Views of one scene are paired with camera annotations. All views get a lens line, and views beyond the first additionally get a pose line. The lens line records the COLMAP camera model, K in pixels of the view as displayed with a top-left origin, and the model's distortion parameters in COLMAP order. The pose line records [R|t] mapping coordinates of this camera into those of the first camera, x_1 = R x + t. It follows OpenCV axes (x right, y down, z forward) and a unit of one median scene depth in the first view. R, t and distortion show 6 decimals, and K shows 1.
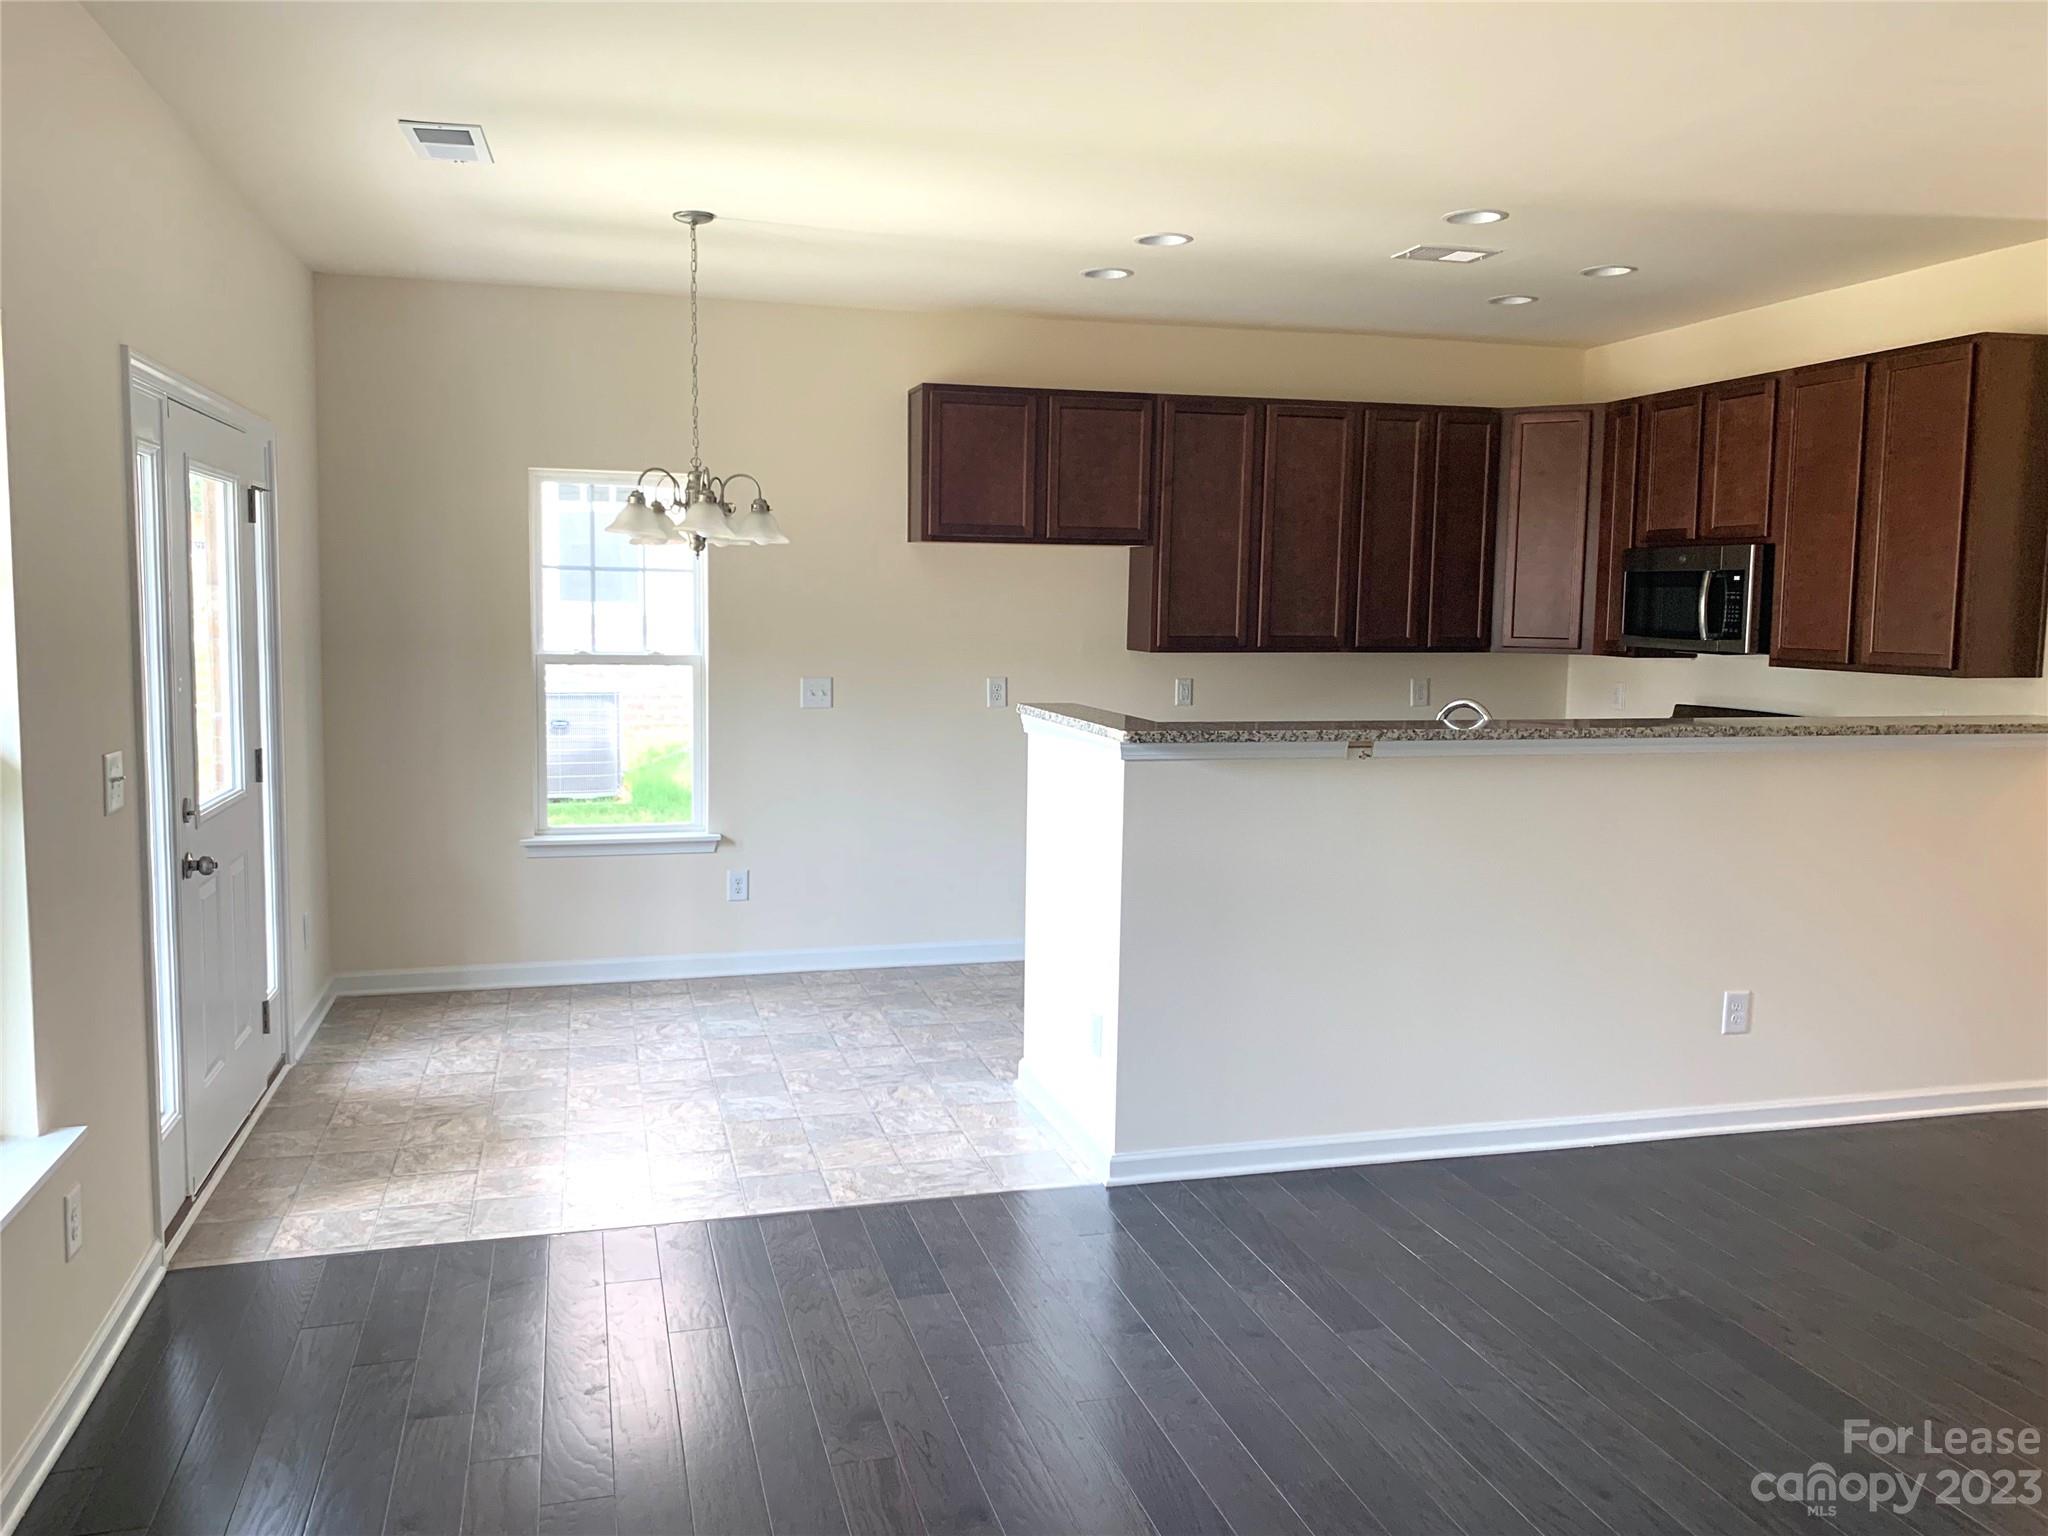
lens RADIAL K [[1565.5, 0, 977.7], [0, 1565.5, 796.9], [0, 0, 1]] dist [0.006480, -0.001003]
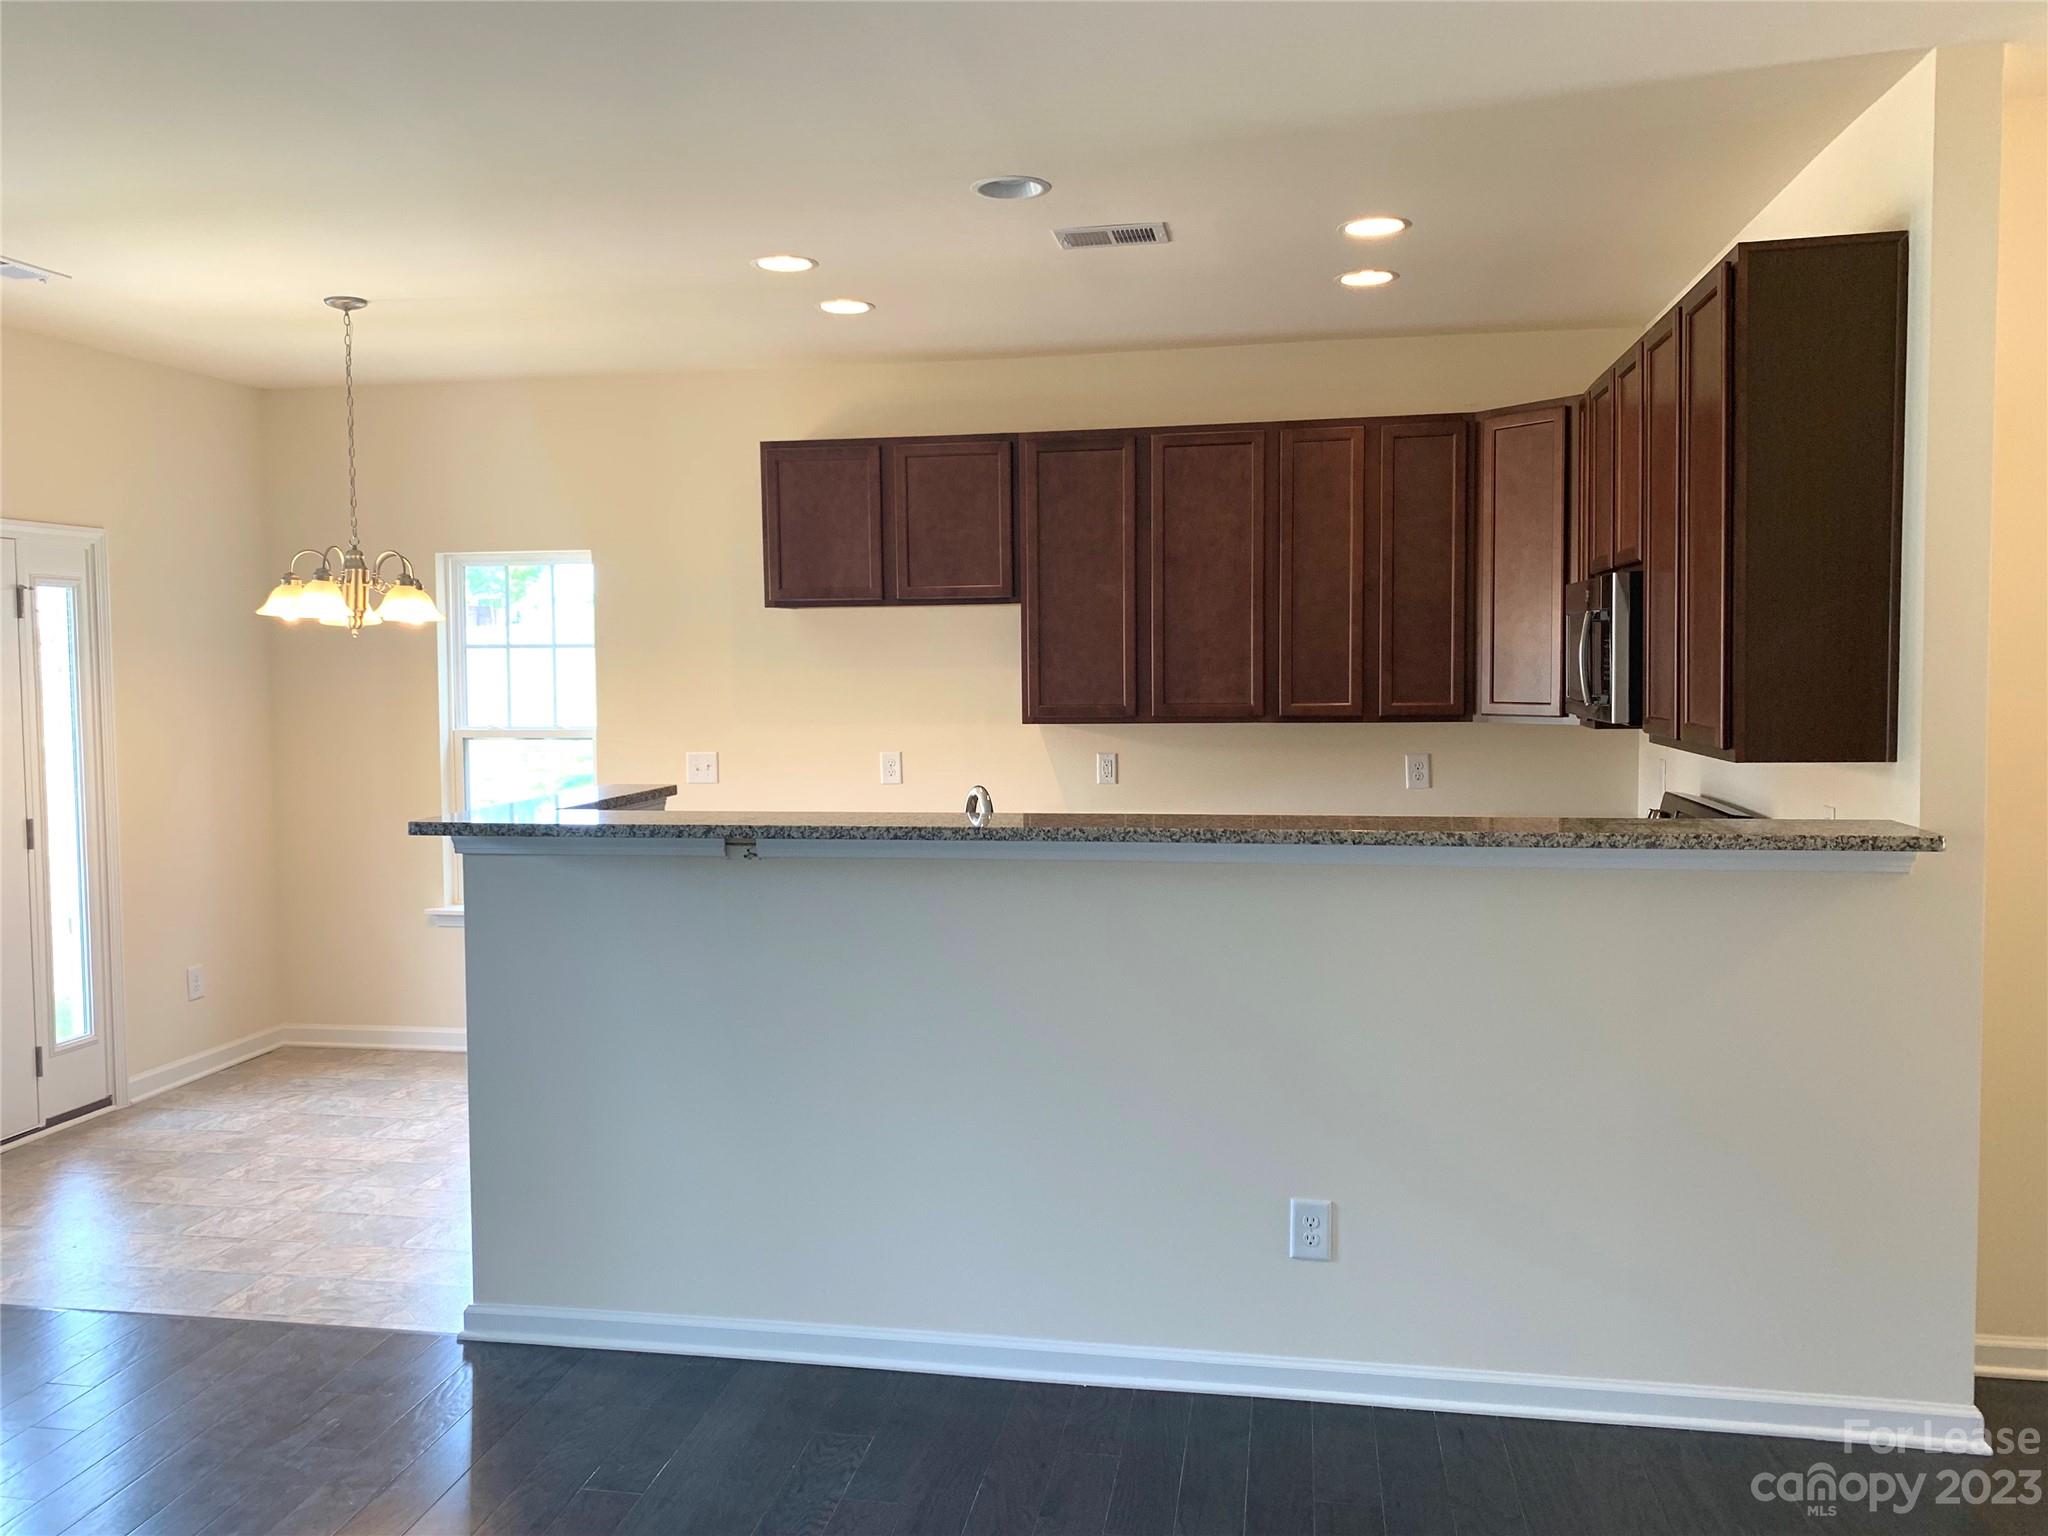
lens RADIAL K [[1565.5, 0, 1014.4], [0, 1565.5, 759.0], [0, 0, 1]] dist [0.006480, -0.001003]
pose [[0.908466, 0.004951, -0.417930, 0.488851], [-0.032110, 0.997801, -0.057978, -0.022549], [0.416724, 0.066091, 0.906627, 0.211586]]
